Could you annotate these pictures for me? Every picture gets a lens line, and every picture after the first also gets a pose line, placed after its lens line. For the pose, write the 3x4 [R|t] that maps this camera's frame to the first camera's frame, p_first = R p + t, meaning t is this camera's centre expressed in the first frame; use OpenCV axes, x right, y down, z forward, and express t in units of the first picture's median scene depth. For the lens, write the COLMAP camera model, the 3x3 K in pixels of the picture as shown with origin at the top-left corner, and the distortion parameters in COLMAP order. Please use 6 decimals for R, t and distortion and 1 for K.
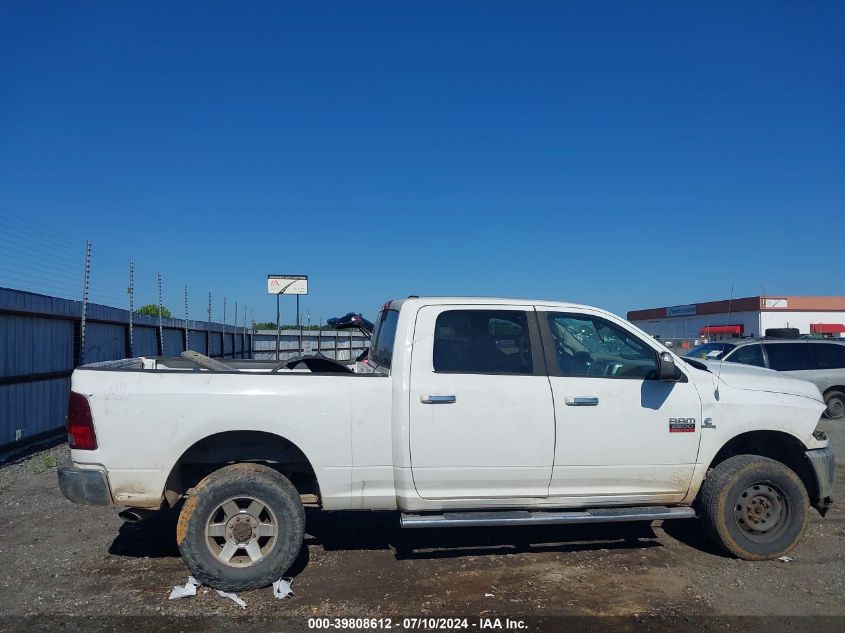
lens RADIAL K [[719.3, 0, 423.1], [0, 719.3, 318.1], [0, 0, 1]] dist [-0.031639, -0.003947]
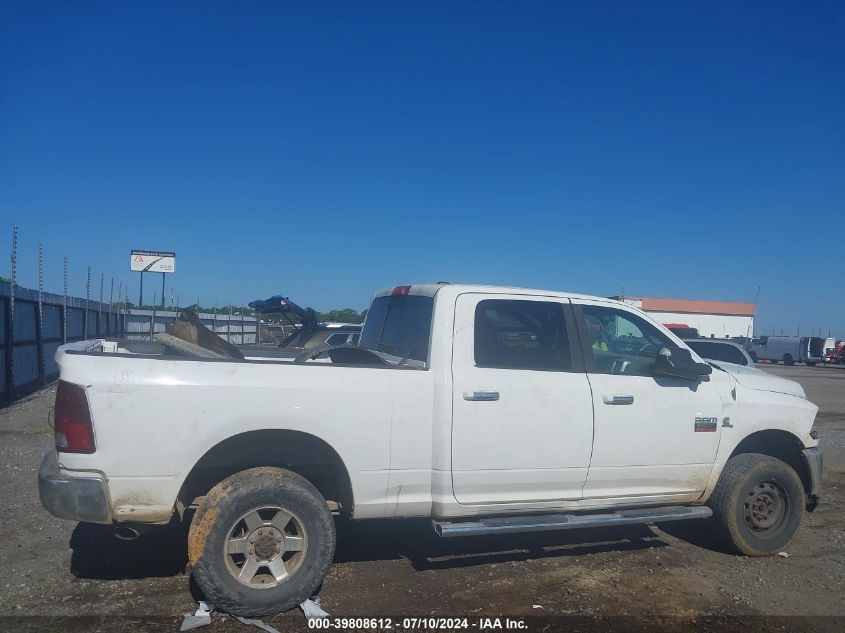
lens RADIAL K [[719.3, 0, 422.2], [0, 719.3, 316.9], [0, 0, 1]] dist [-0.031639, -0.003947]
pose [[0.976559, 0.036871, 0.212070, -0.245526], [-0.039967, 0.999148, 0.010326, 0.005607], [-0.211508, -0.018559, 0.977200, 0.118166]]
